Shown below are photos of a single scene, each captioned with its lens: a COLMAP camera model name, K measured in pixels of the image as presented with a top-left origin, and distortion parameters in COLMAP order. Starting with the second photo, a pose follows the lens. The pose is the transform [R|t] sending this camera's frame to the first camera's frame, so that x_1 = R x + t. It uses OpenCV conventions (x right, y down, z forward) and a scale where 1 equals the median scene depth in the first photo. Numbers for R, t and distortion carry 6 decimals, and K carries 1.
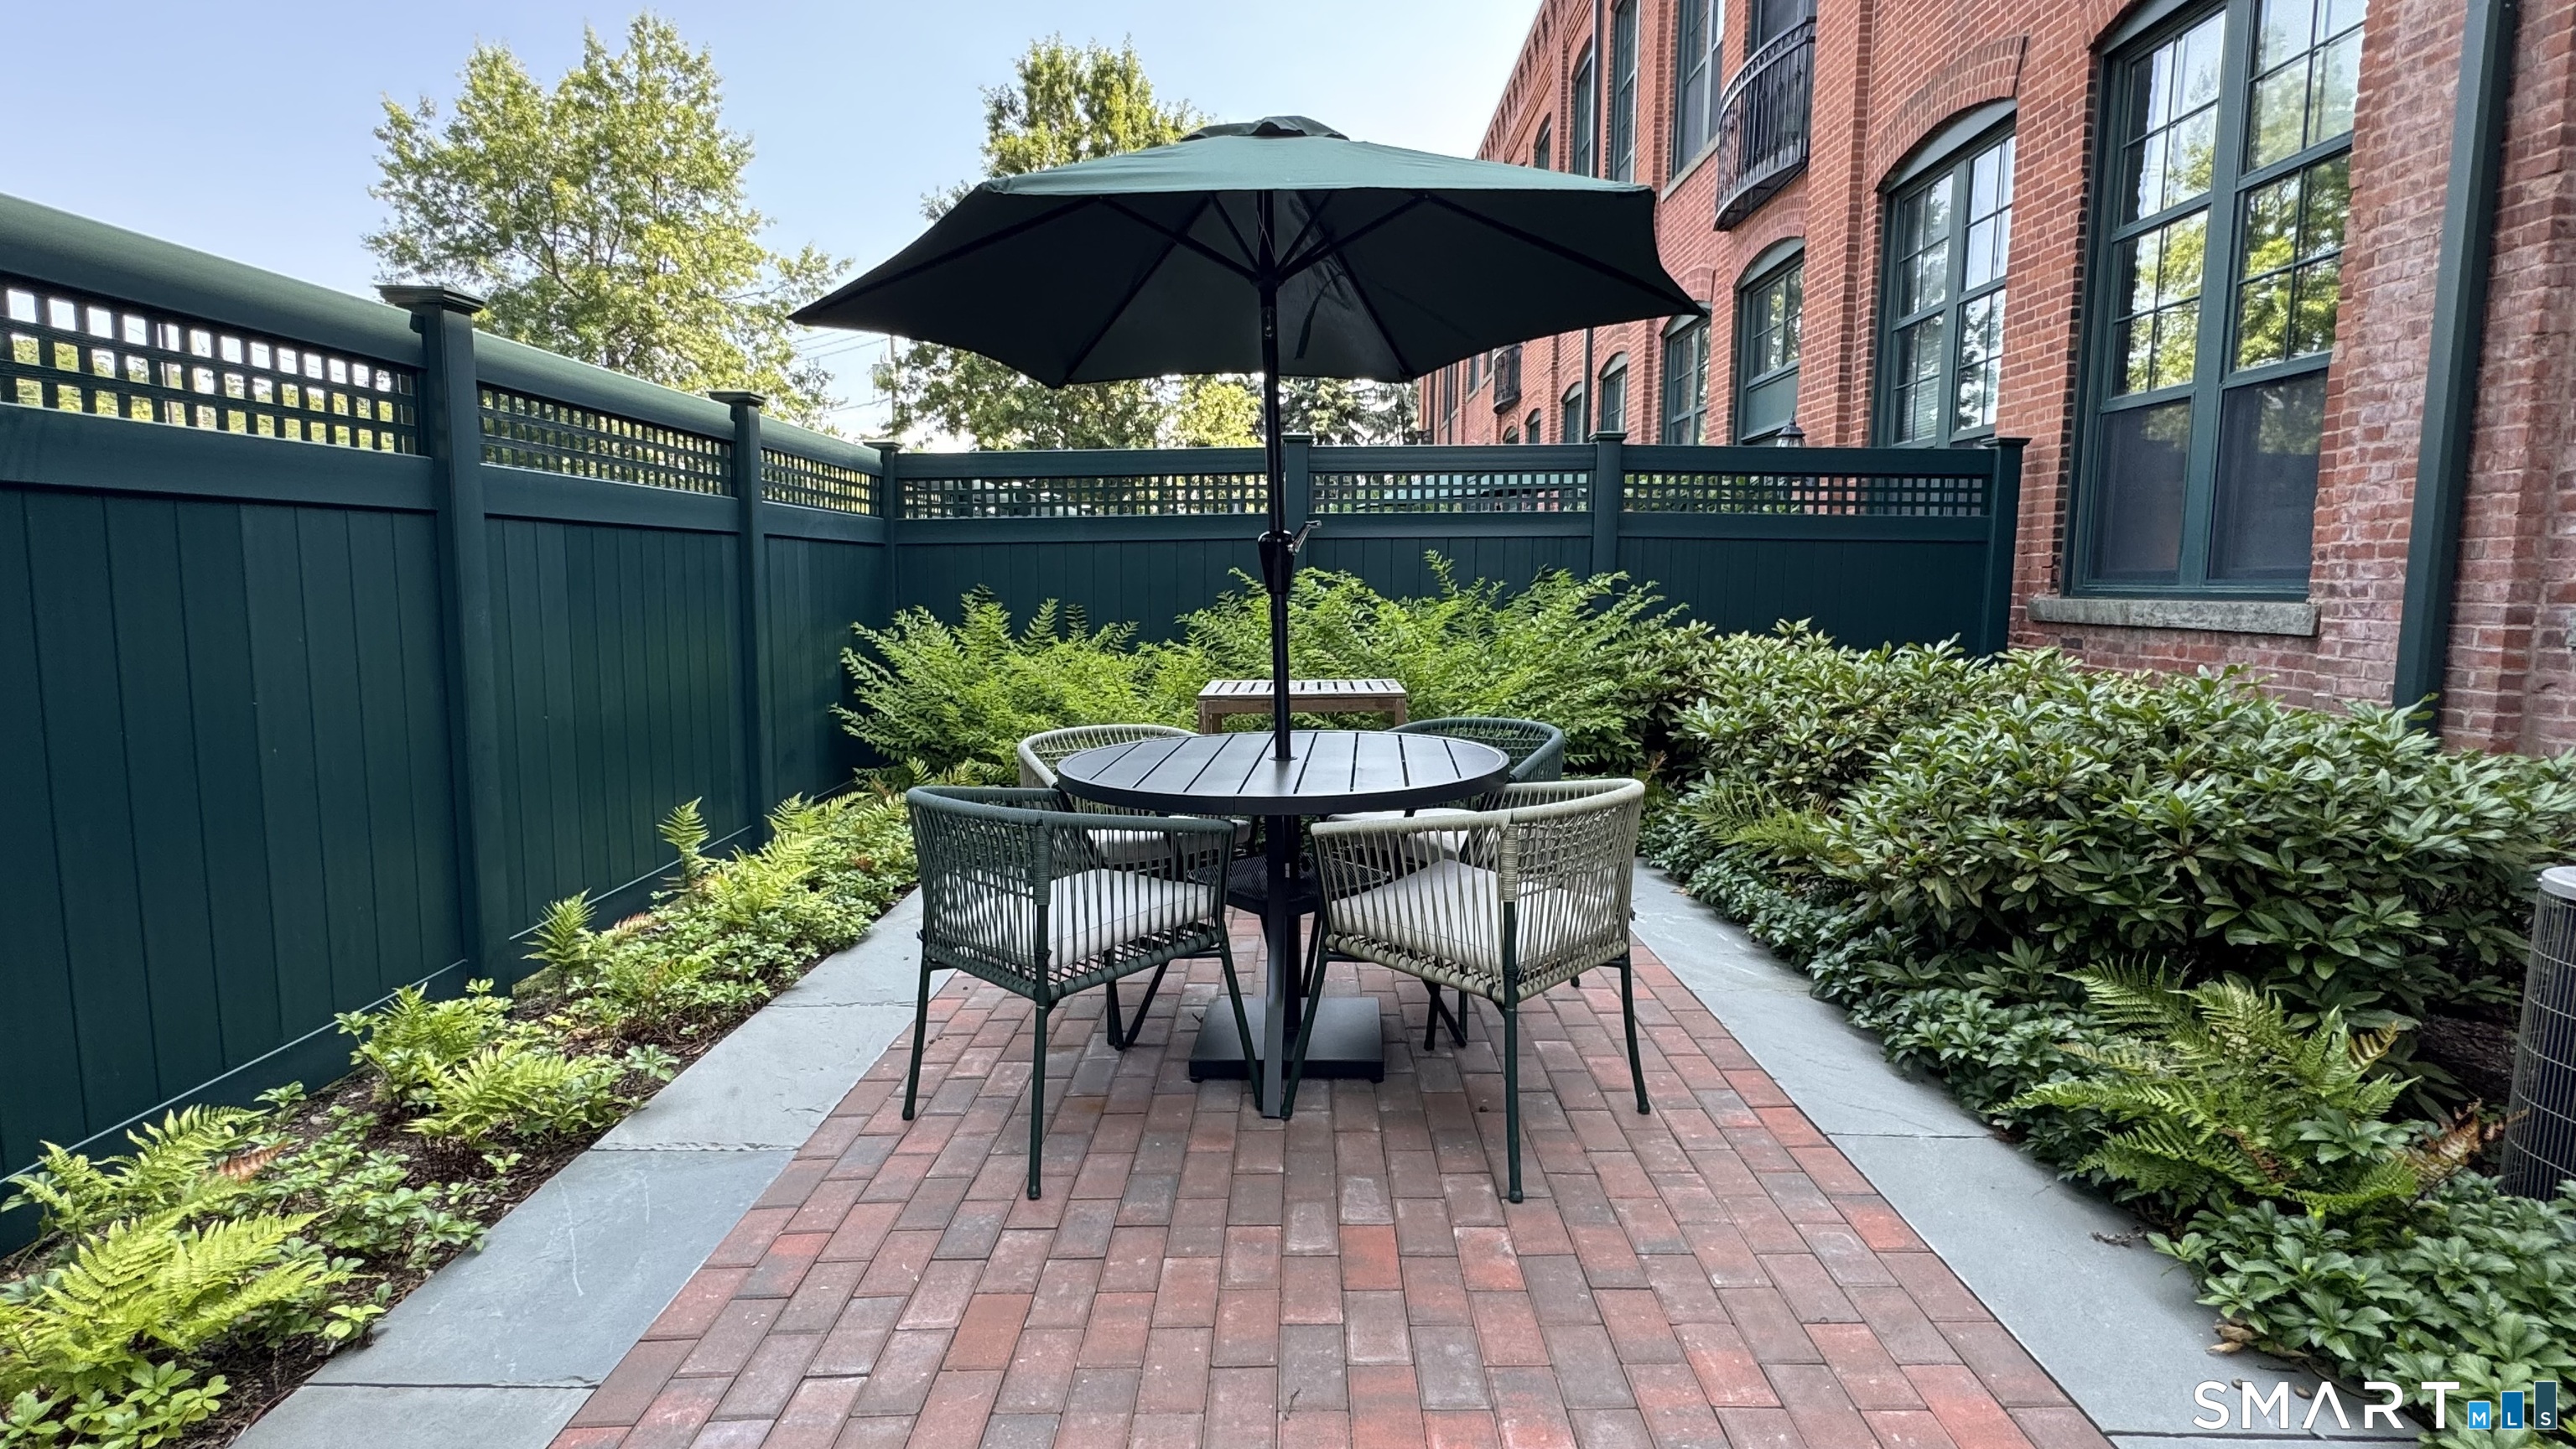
lens RADIAL K [[1269.9, 0, 1278.1], [0, 1269.9, 715.7], [0, 0, 1]] dist [-0.001353, -0.000128]
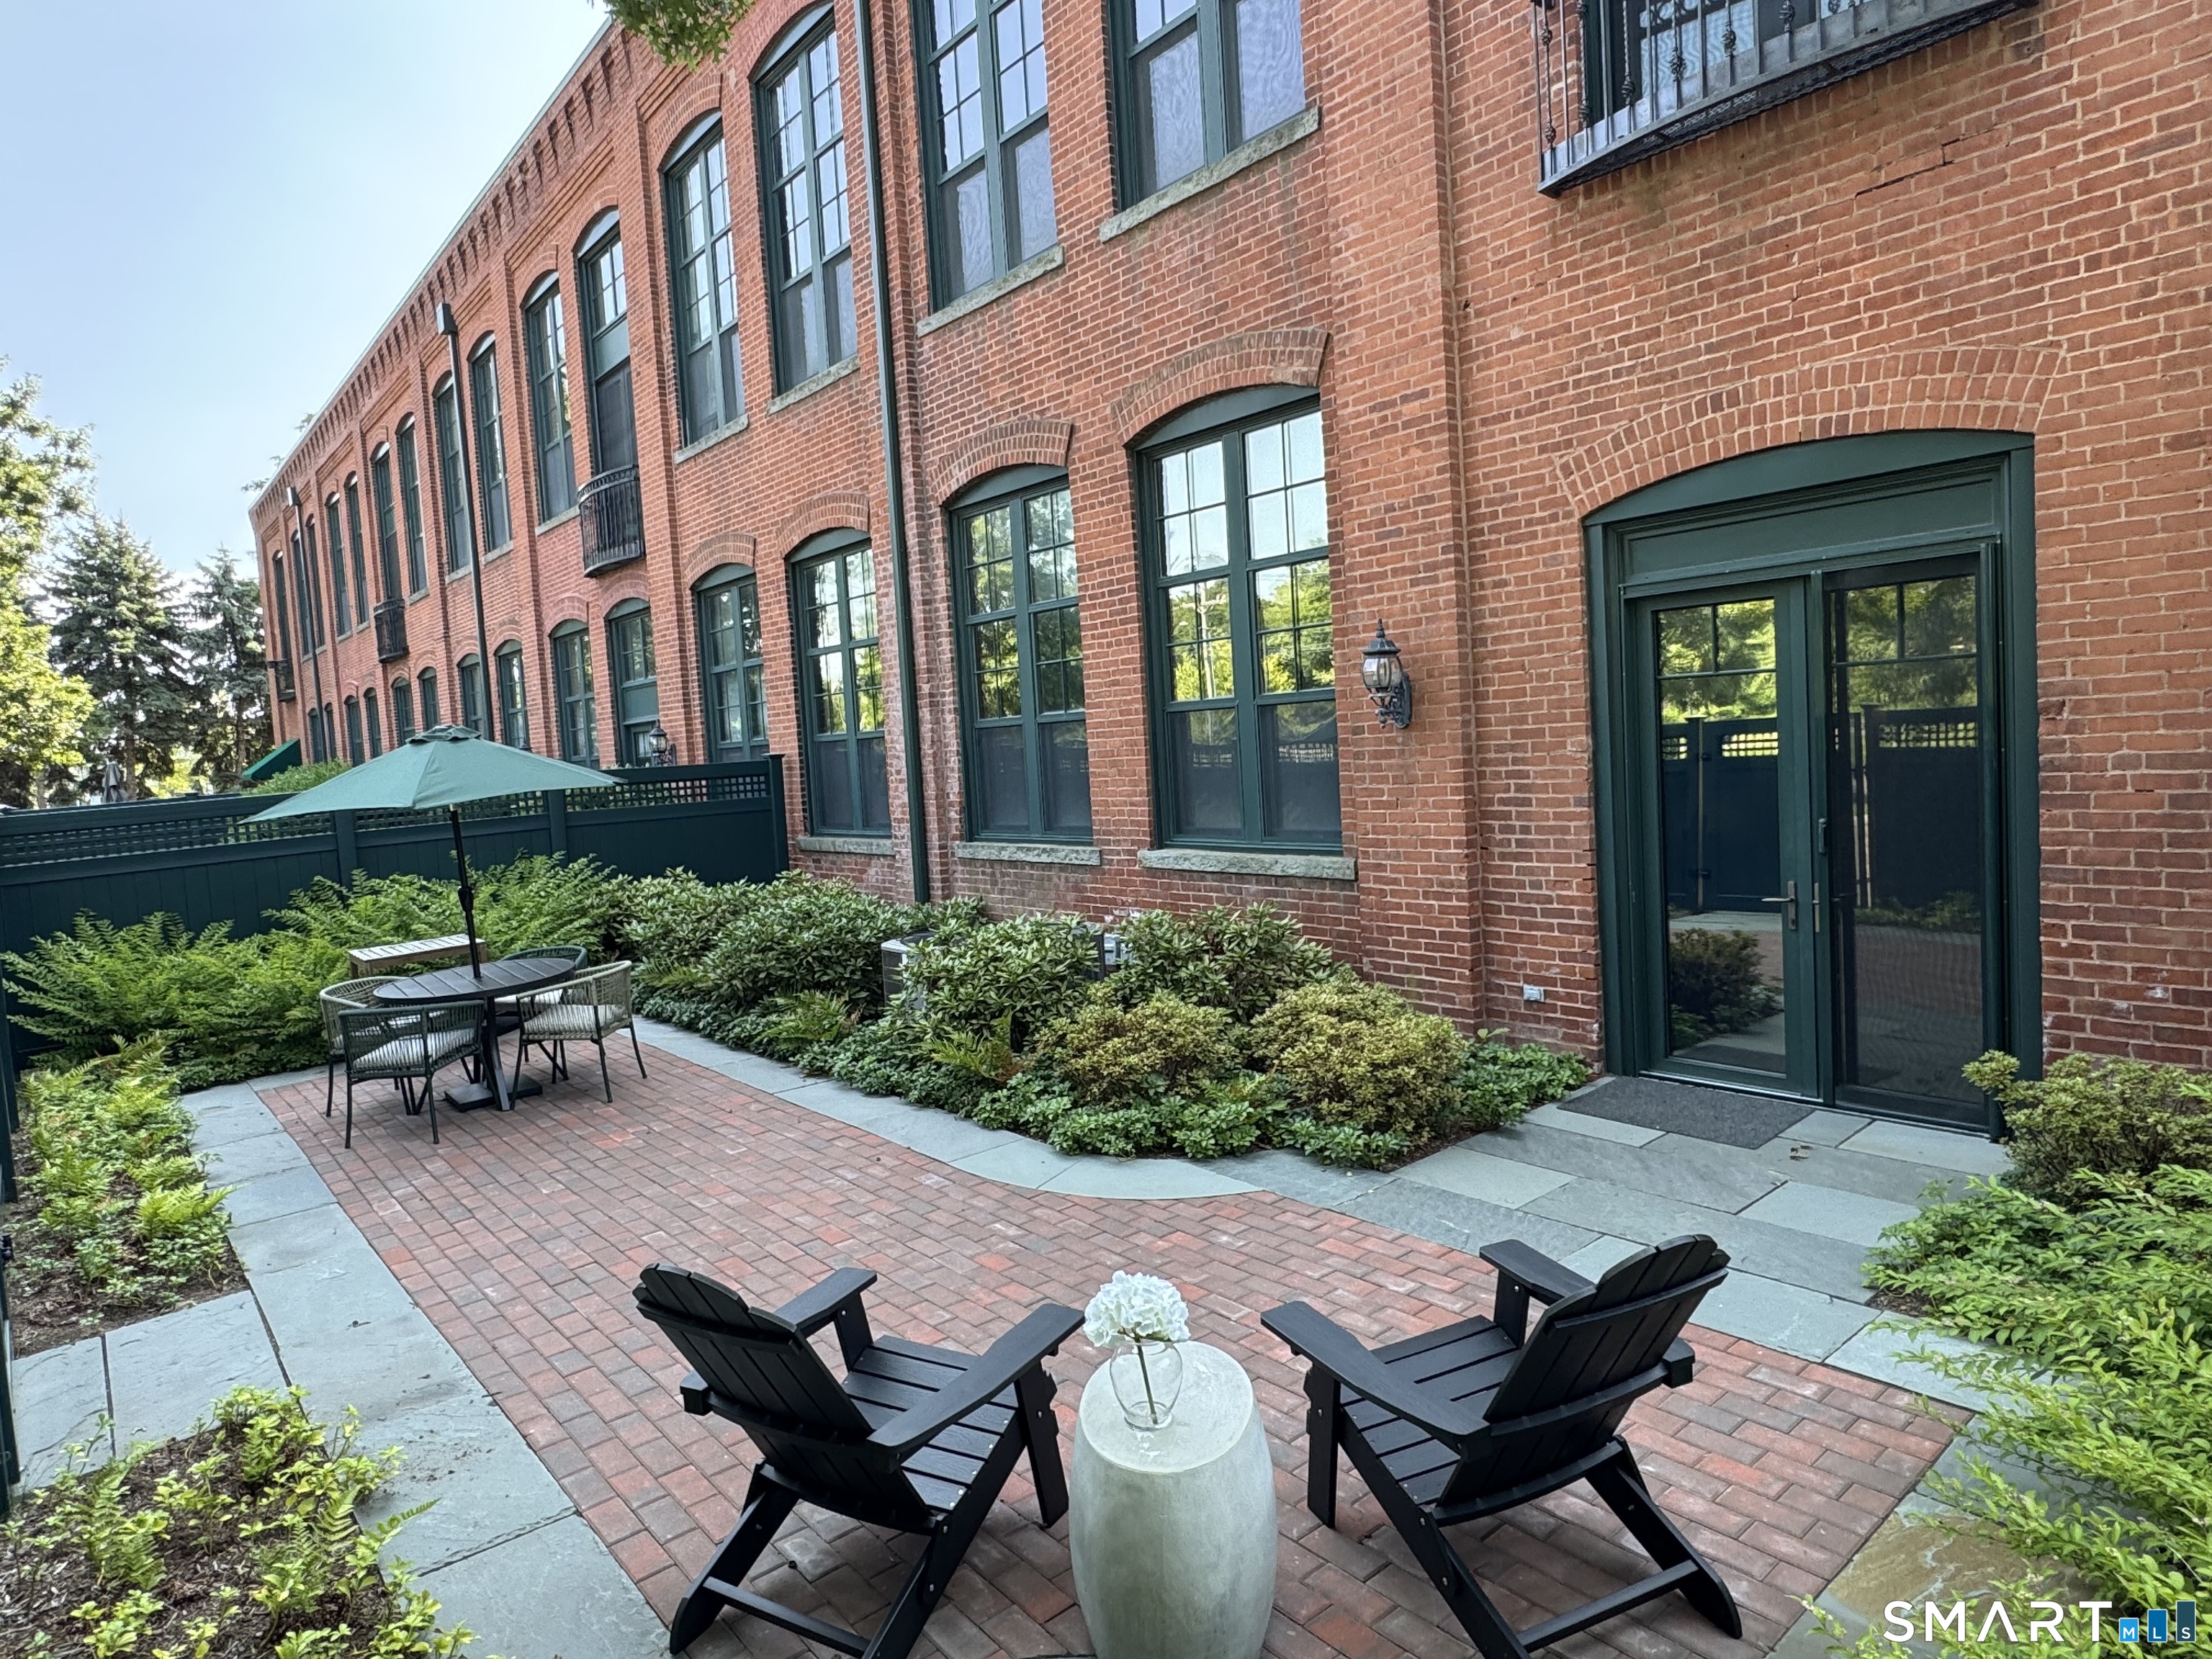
lens RADIAL K [[1320.2, 0, 1100.7], [0, 1320.2, 818.2], [0, 0, 1]] dist [-0.001612, -0.002565]
pose [[0.764208, -0.095376, 0.637879, -0.061237], [0.137215, 0.990407, -0.016303, -0.005753], [-0.630205, 0.099986, 0.769964, -0.158748]]
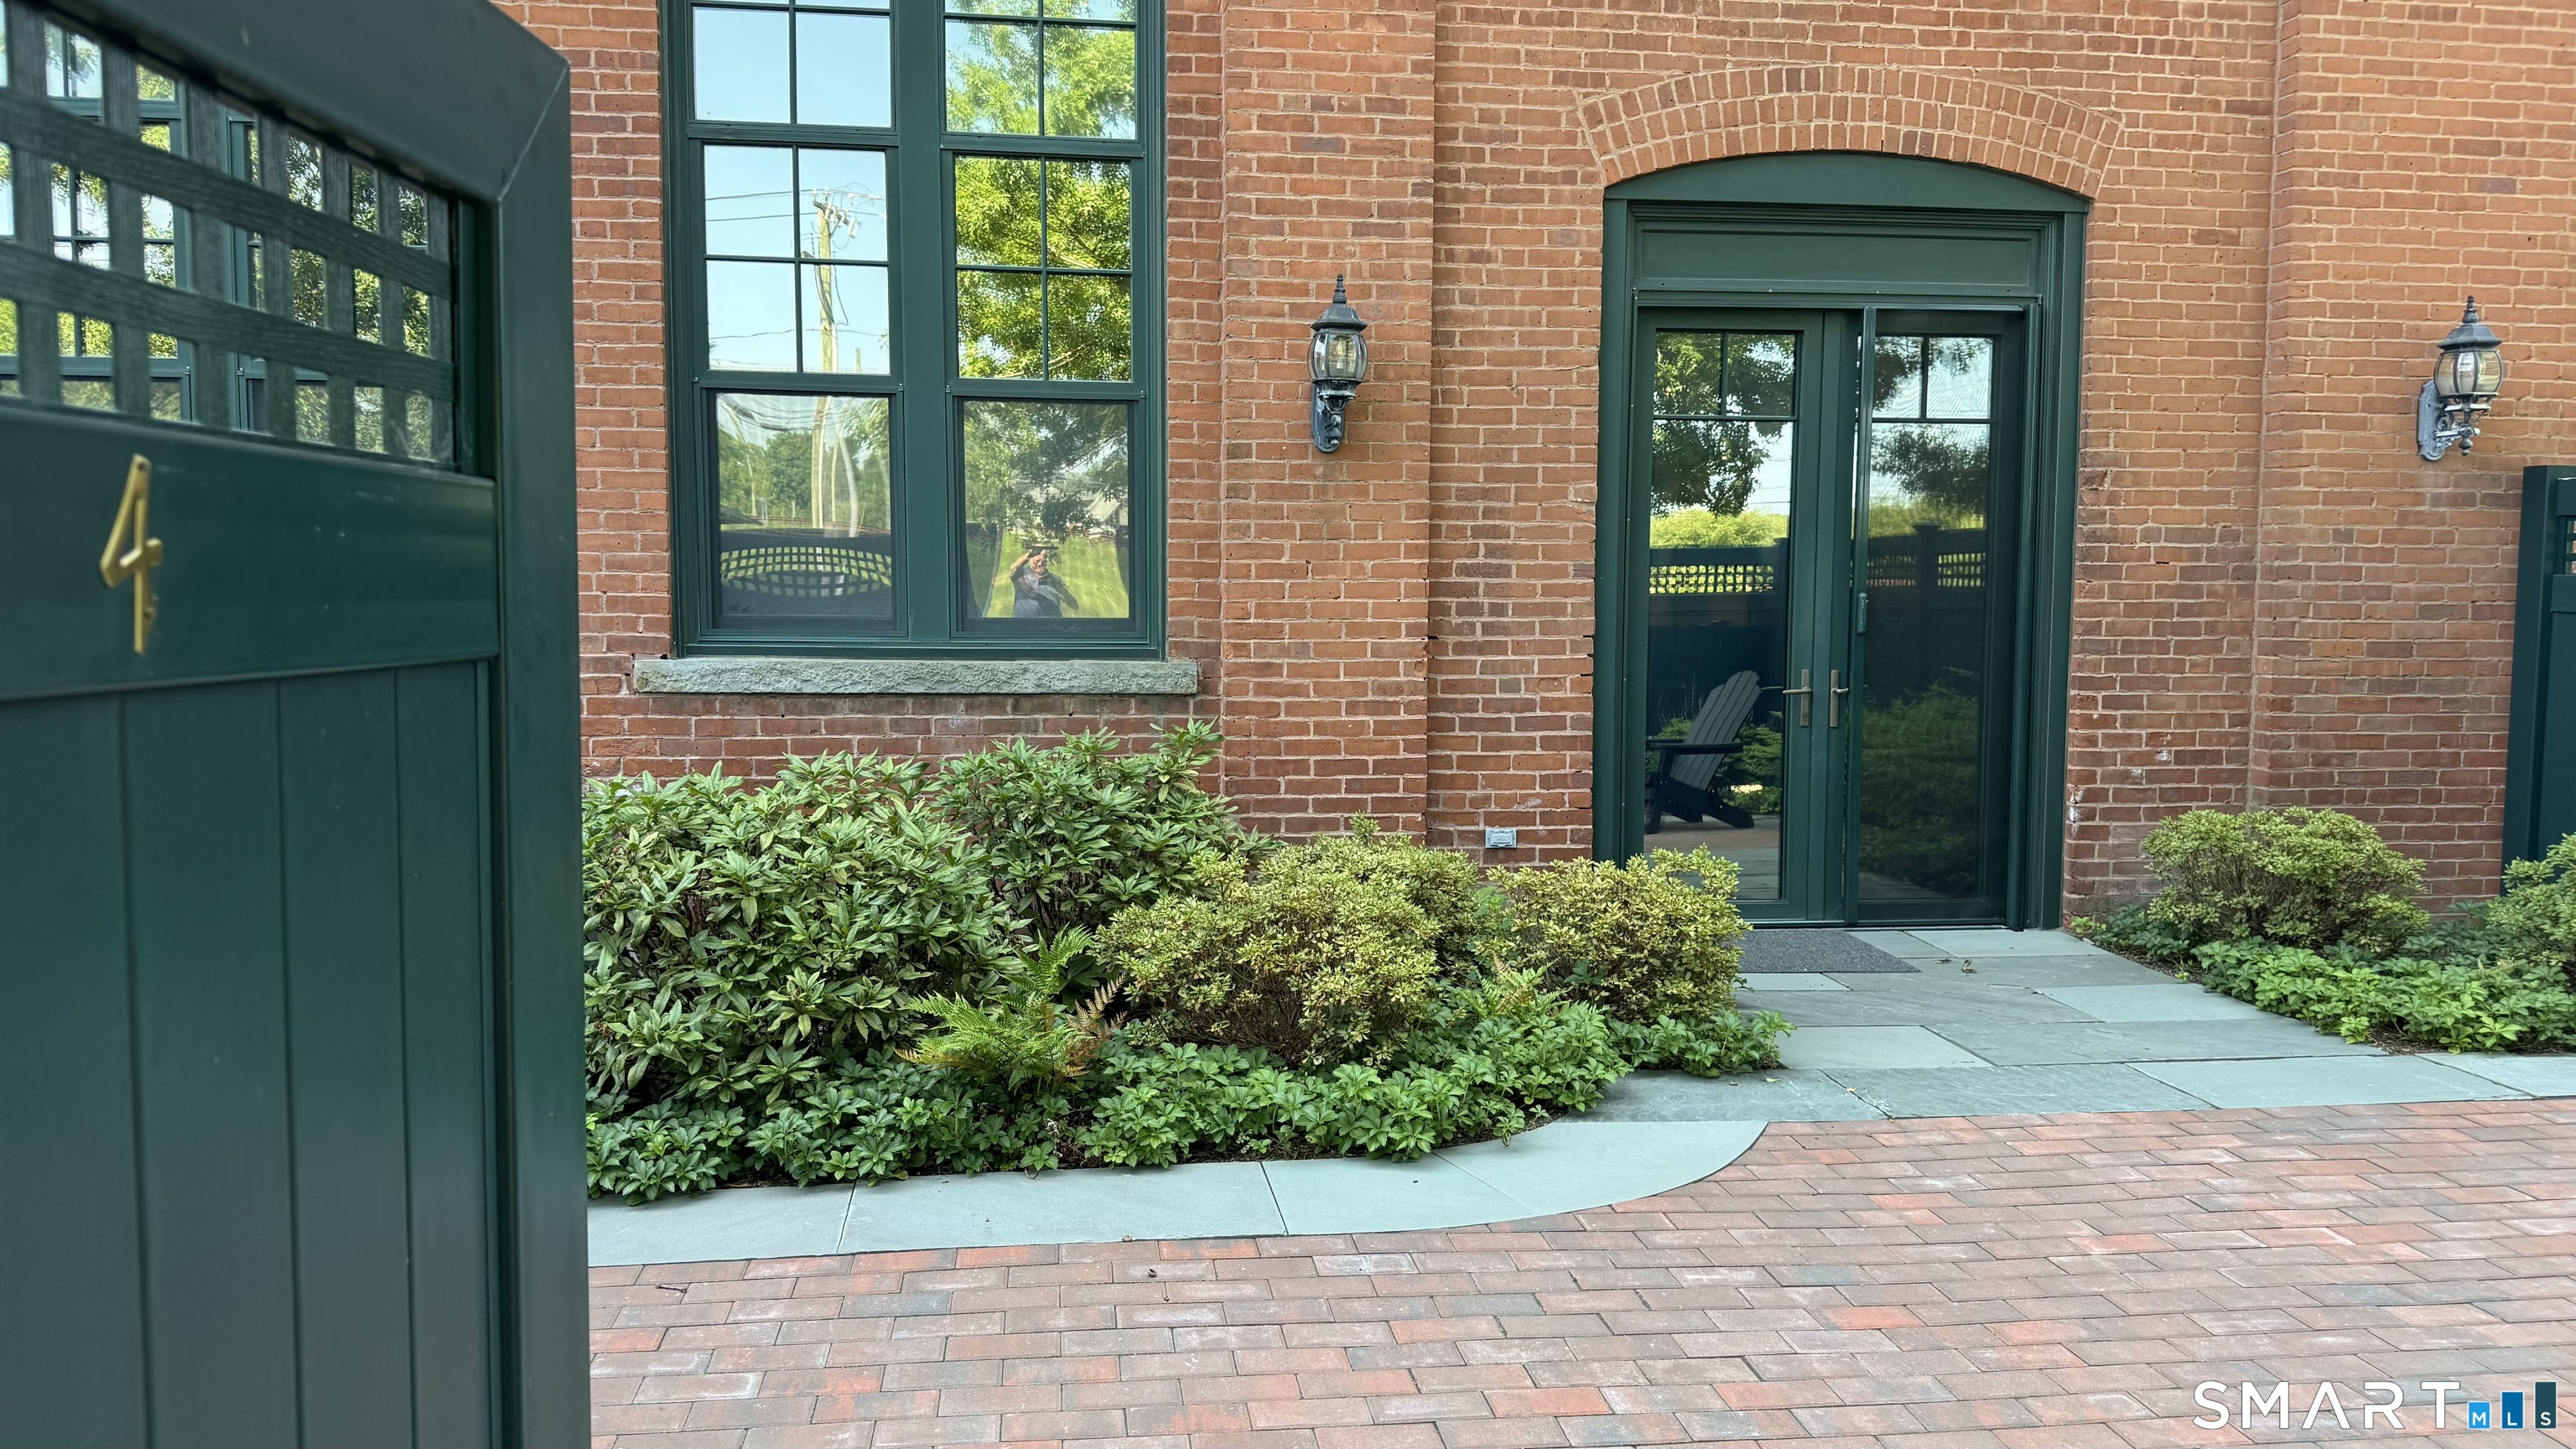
lens RADIAL K [[1792.7, 0, 1288.0], [0, 1792.7, 724.5], [0, 0, 1]] dist [0.165005, -0.340469]
pose [[-0.143103, -0.082520, 0.986262, -0.075630], [0.099563, 0.990262, 0.097301, -0.007416], [-0.984687, 0.112119, -0.133493, 0.008187]]
